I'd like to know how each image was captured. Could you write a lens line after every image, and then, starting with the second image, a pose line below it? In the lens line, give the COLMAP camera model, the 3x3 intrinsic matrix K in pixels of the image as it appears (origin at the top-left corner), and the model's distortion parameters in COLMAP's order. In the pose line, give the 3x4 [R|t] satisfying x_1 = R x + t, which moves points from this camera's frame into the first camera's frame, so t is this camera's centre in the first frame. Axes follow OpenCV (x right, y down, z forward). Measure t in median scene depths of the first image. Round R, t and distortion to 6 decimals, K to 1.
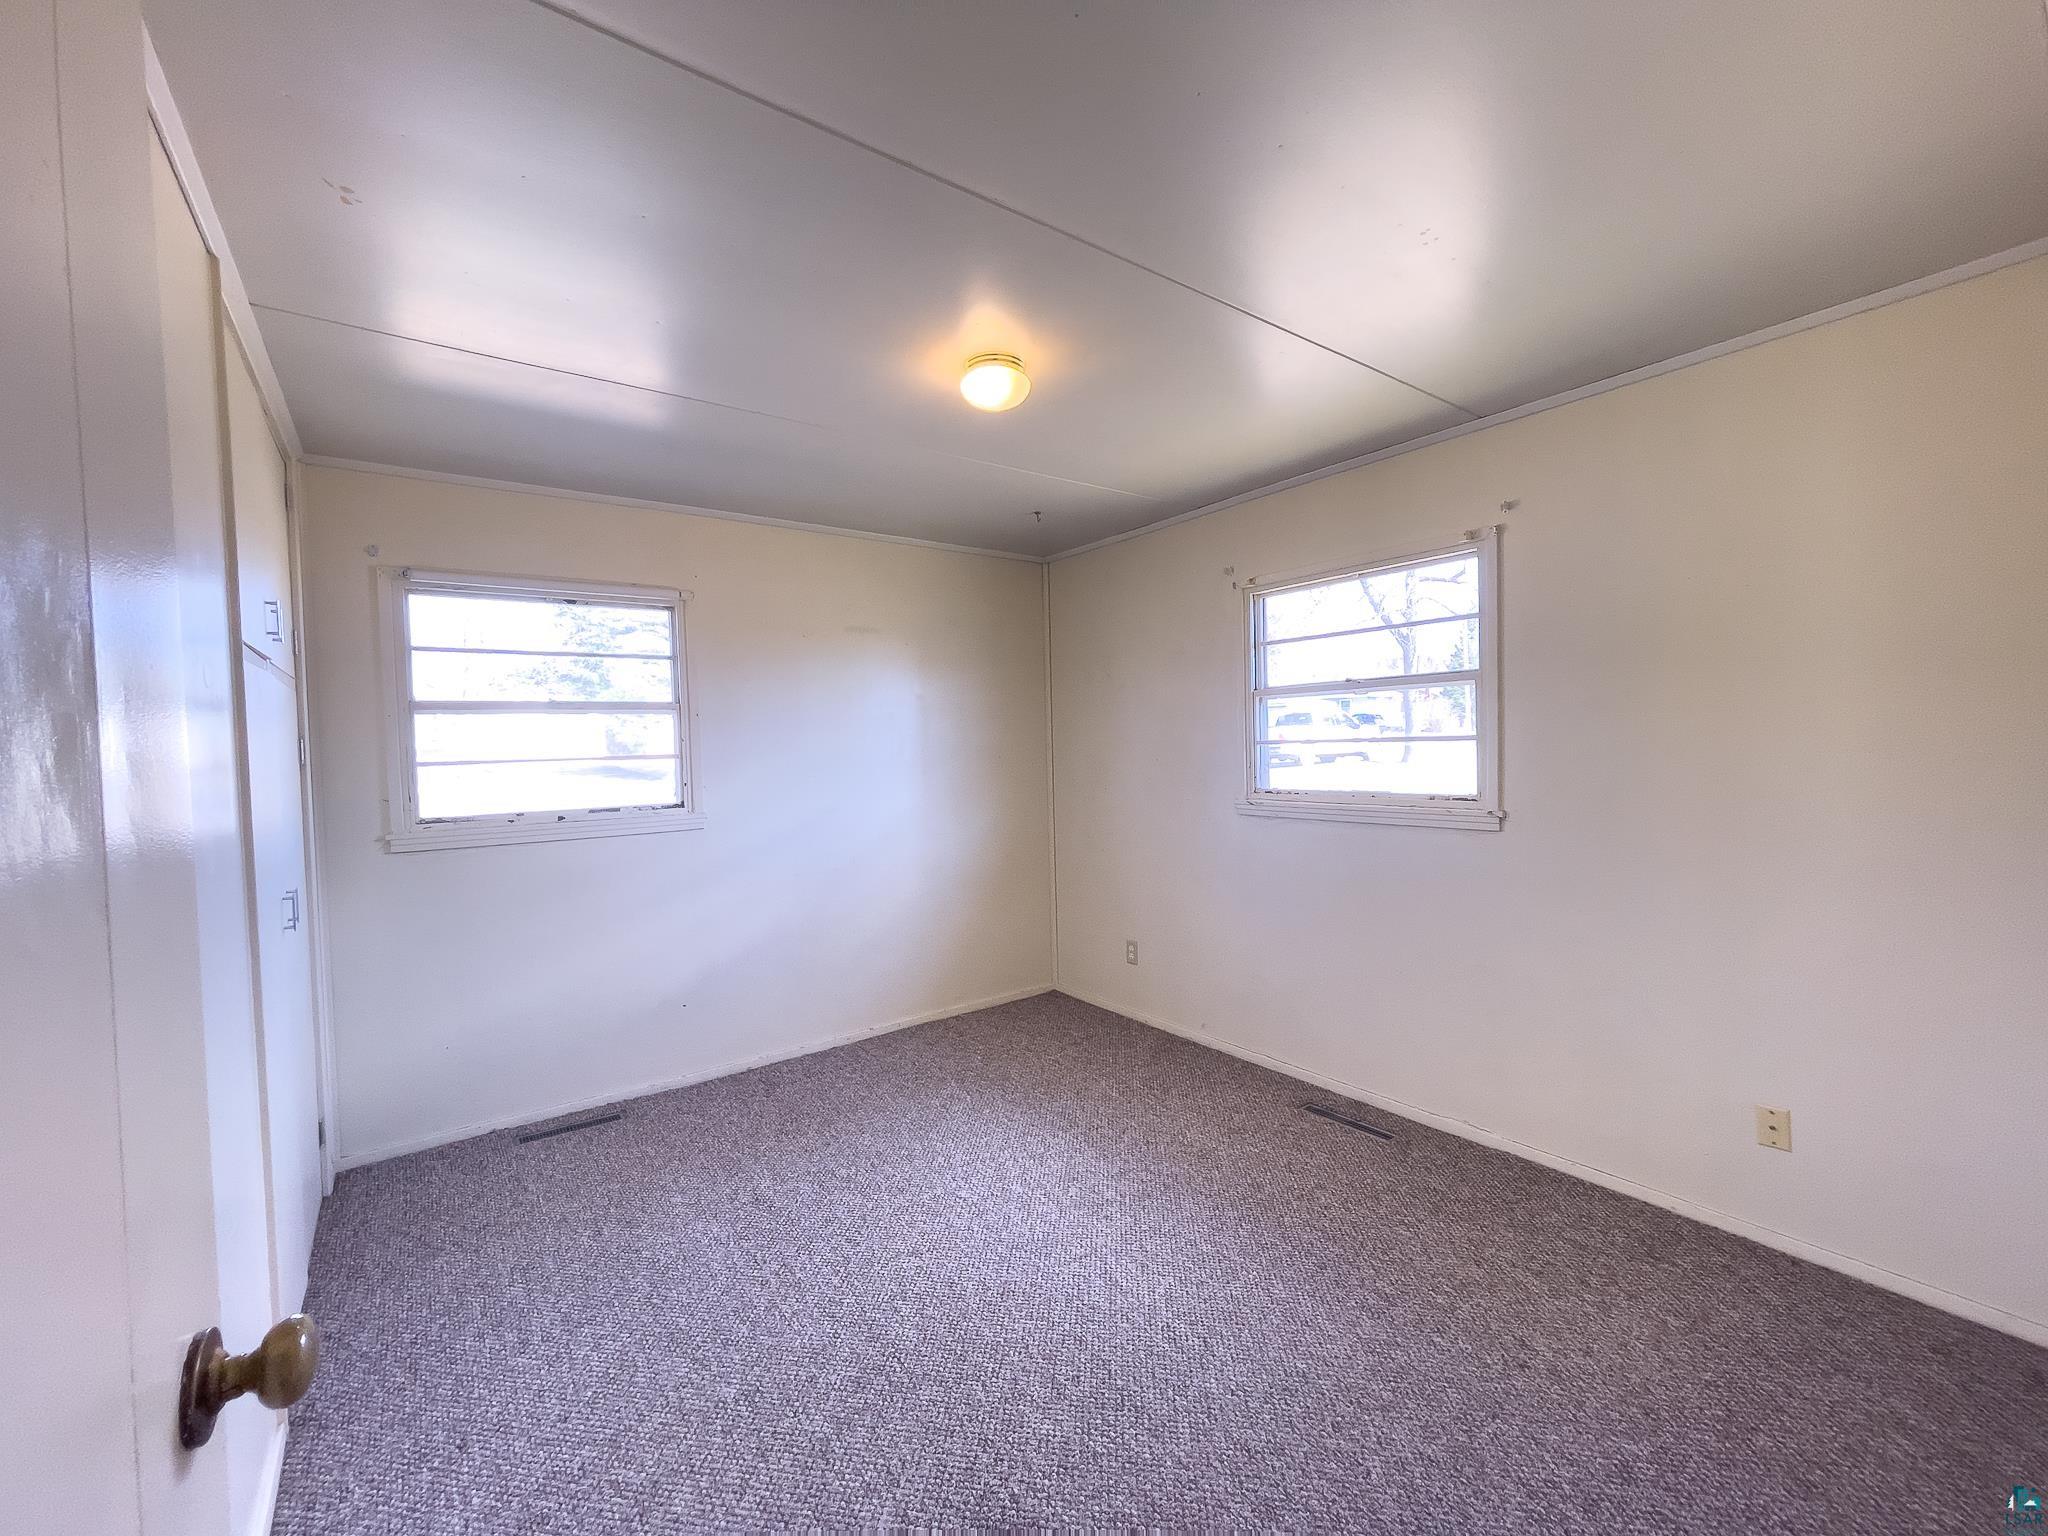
lens RADIAL K [[831.9, 0, 1019.8], [0, 831.9, 771.2], [0, 0, 1]] dist [-0.003083, 0.004304]
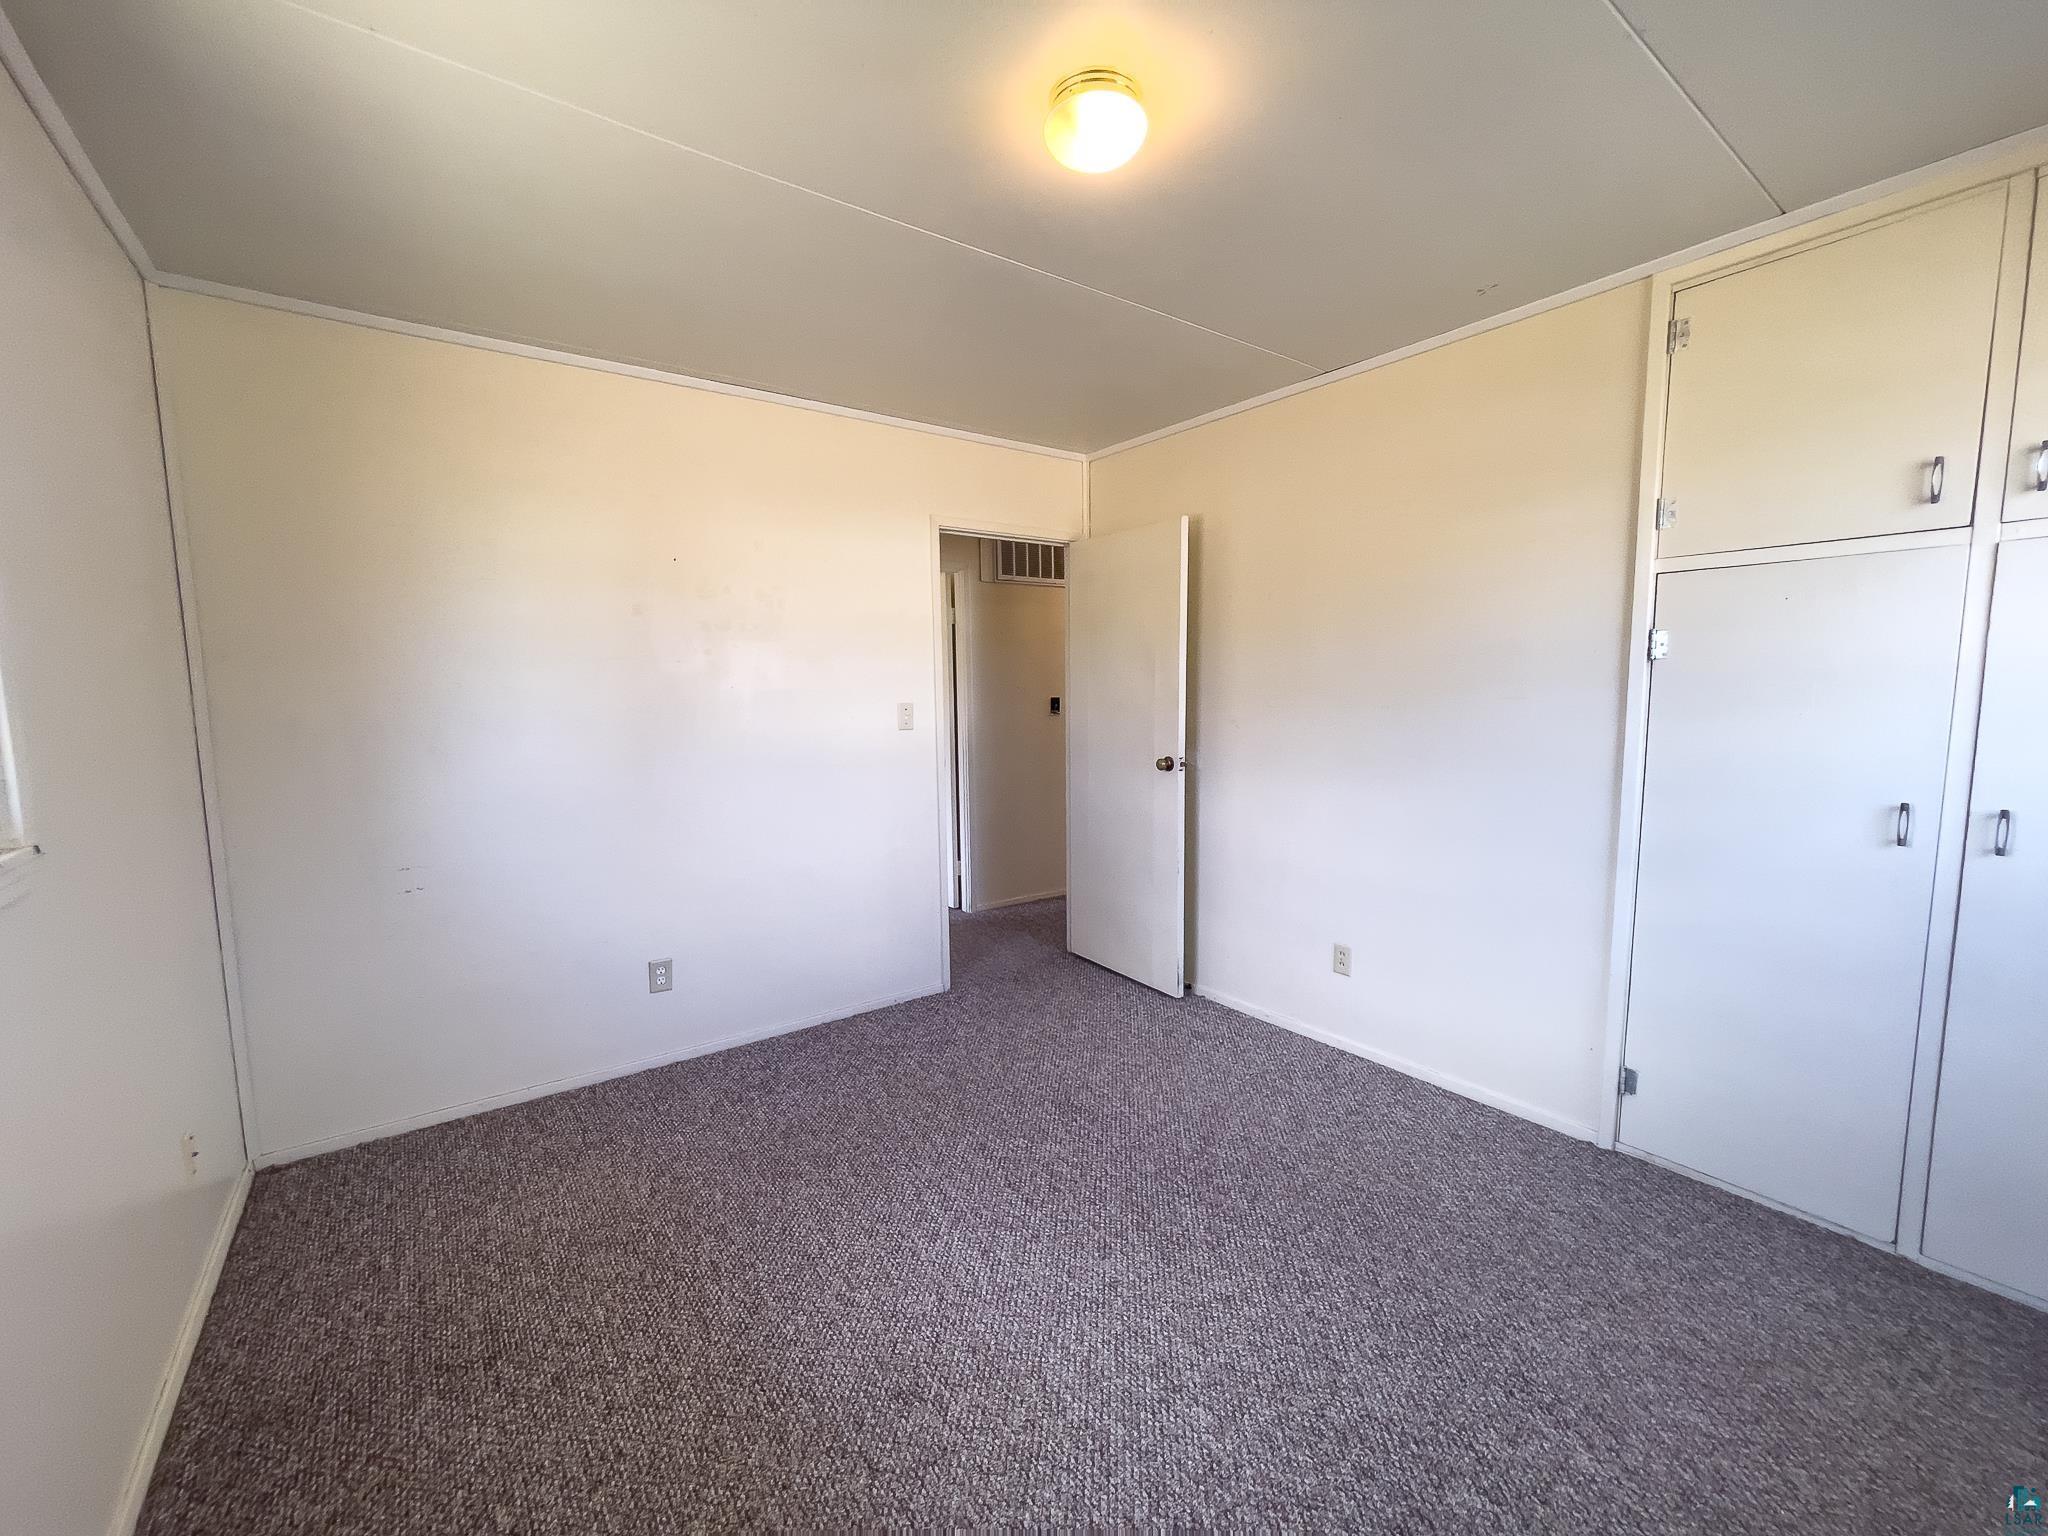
lens RADIAL K [[831.9, 0, 1019.8], [0, 831.9, 771.2], [0, 0, 1]] dist [-0.003083, 0.004304]
pose [[-0.999250, 0.038707, 0.001317, 0.055855], [0.038530, 0.990115, 0.134861, -0.041275], [0.003917, 0.134810, -0.990864, 1.929246]]
